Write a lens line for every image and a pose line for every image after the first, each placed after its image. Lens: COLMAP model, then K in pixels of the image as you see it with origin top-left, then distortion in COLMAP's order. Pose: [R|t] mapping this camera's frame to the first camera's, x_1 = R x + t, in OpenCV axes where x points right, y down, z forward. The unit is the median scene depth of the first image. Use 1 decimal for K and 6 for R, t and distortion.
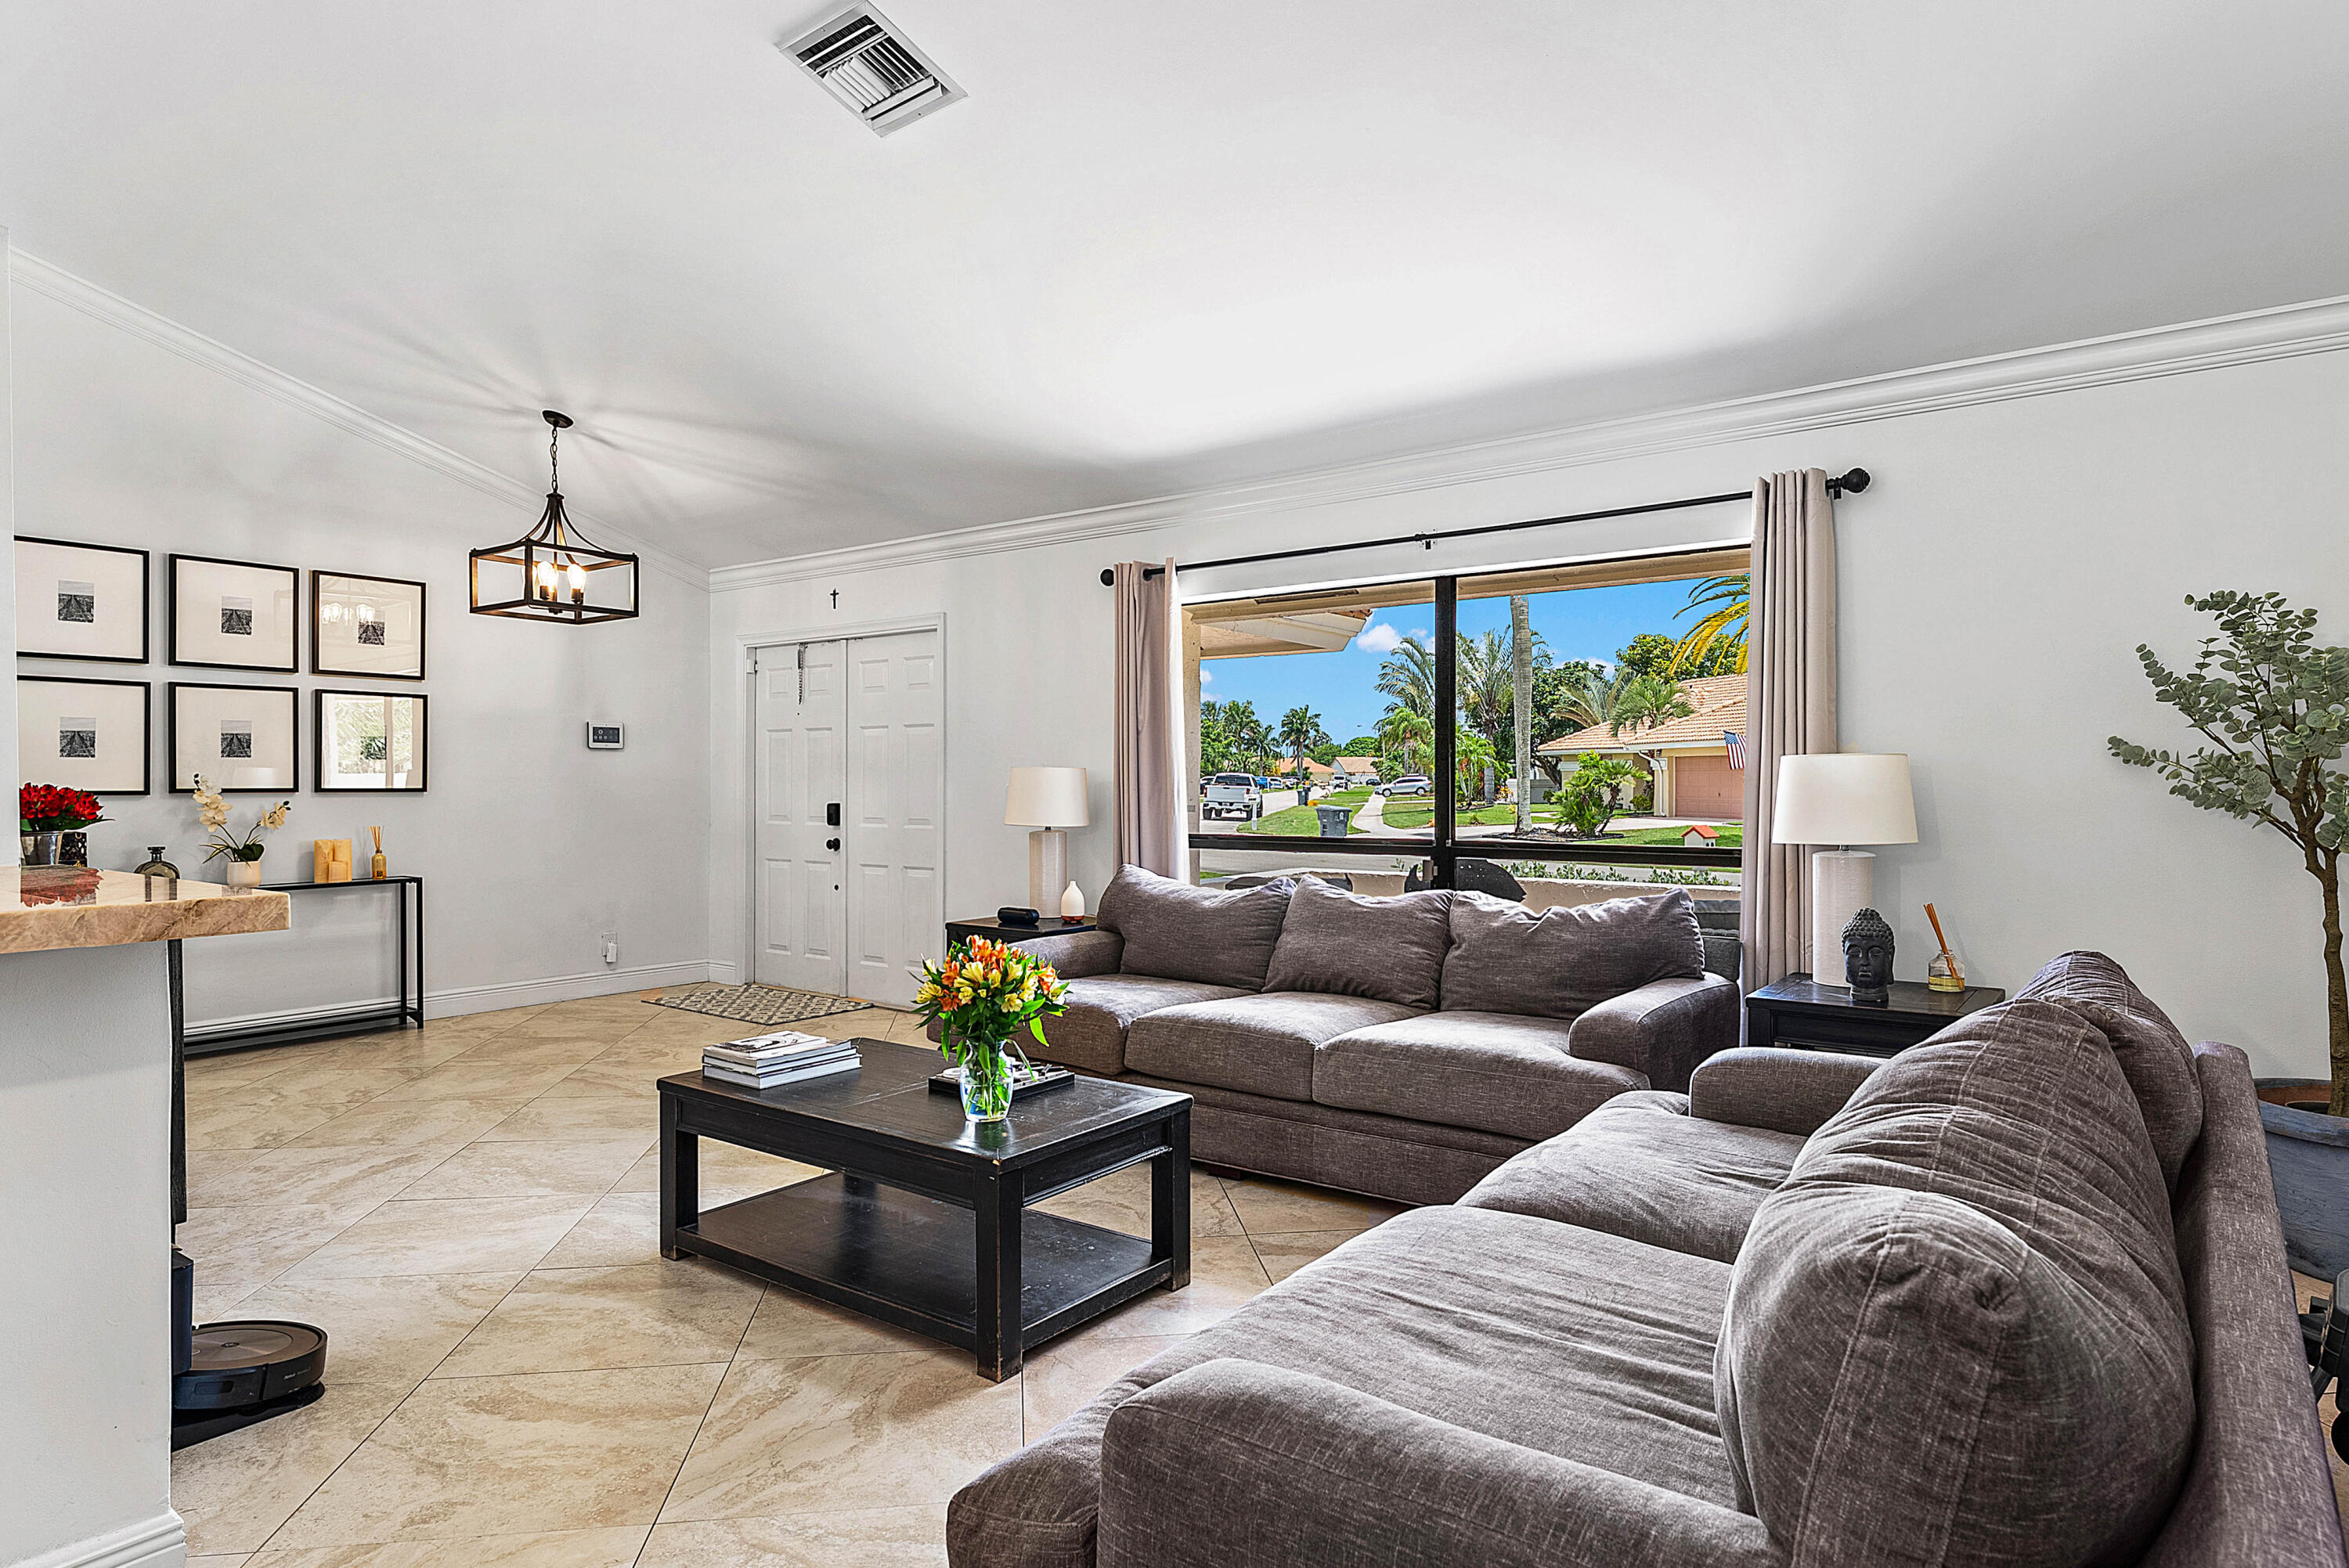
lens RADIAL K [[1297.8, 0, 1159.2], [0, 1297.8, 781.5], [0, 0, 1]] dist [-0.001756, 0.000196]
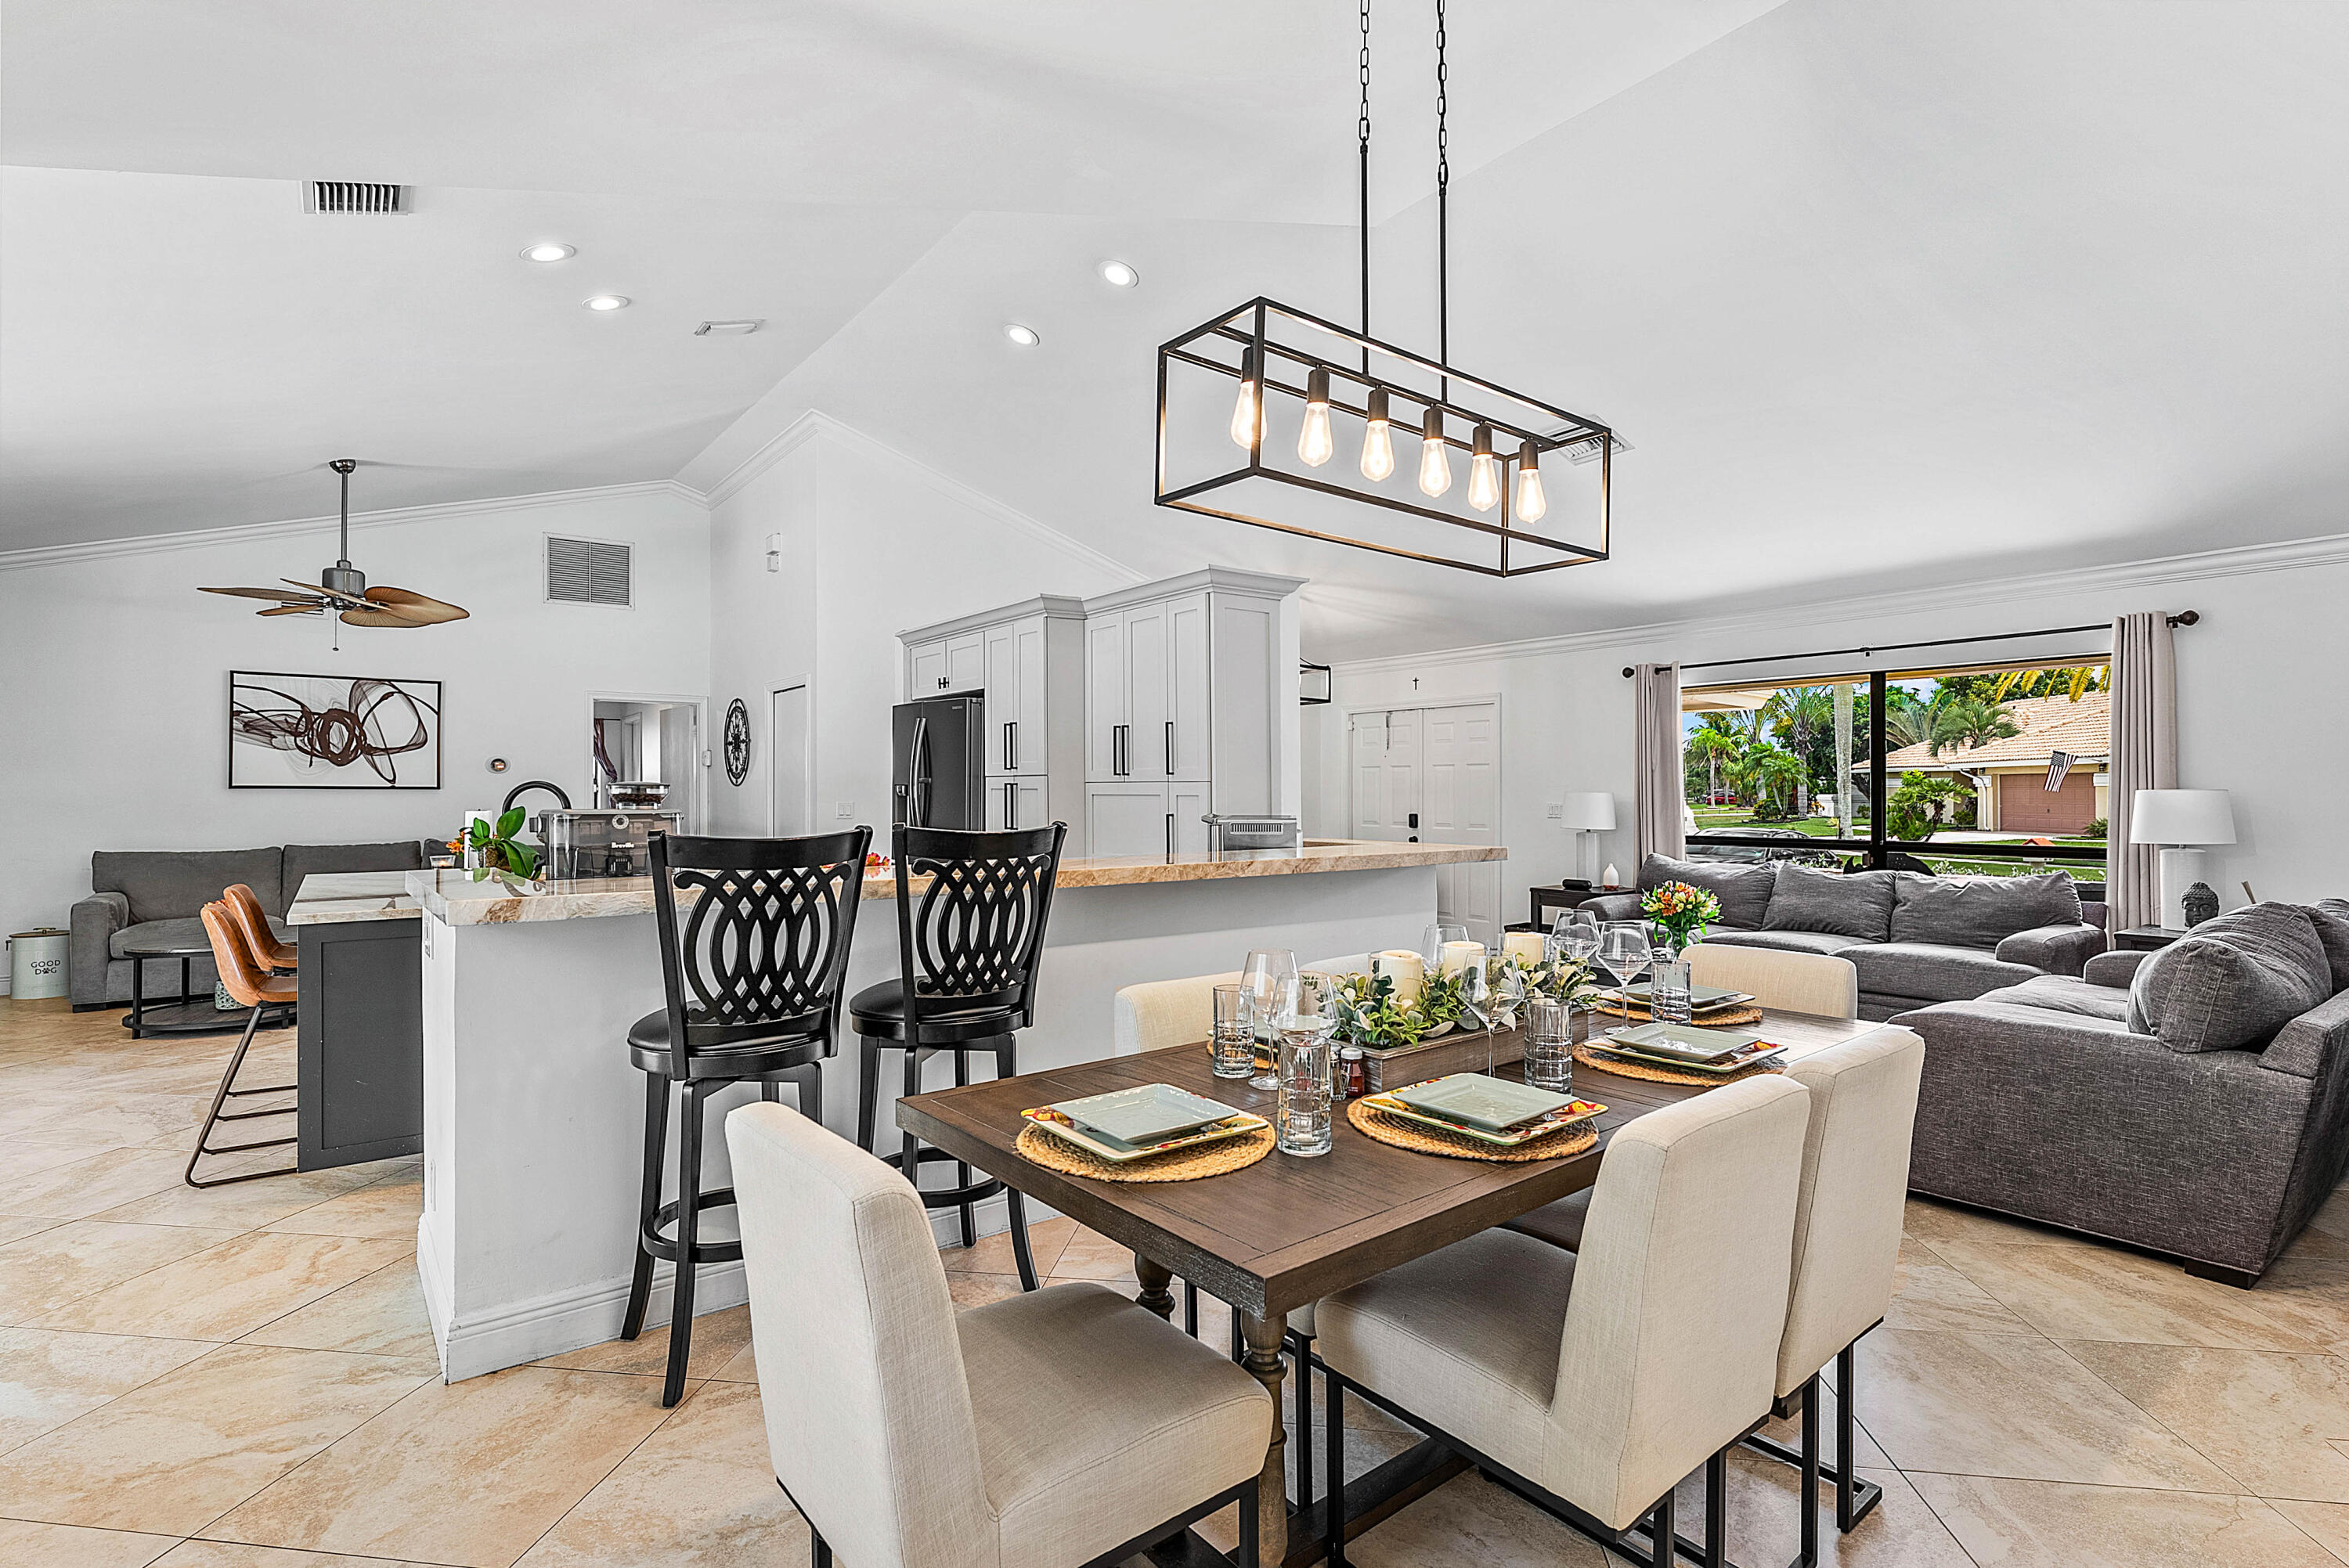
lens RADIAL K [[1114.5, 0, 1177.8], [0, 1114.5, 772.2], [0, 0, 1]] dist [-0.000997, -0.000171]
pose [[0.968307, -0.001420, -0.249759, -0.238323], [-0.003580, 0.999802, -0.019563, -0.007207], [0.249737, 0.019837, 0.968110, -0.463467]]
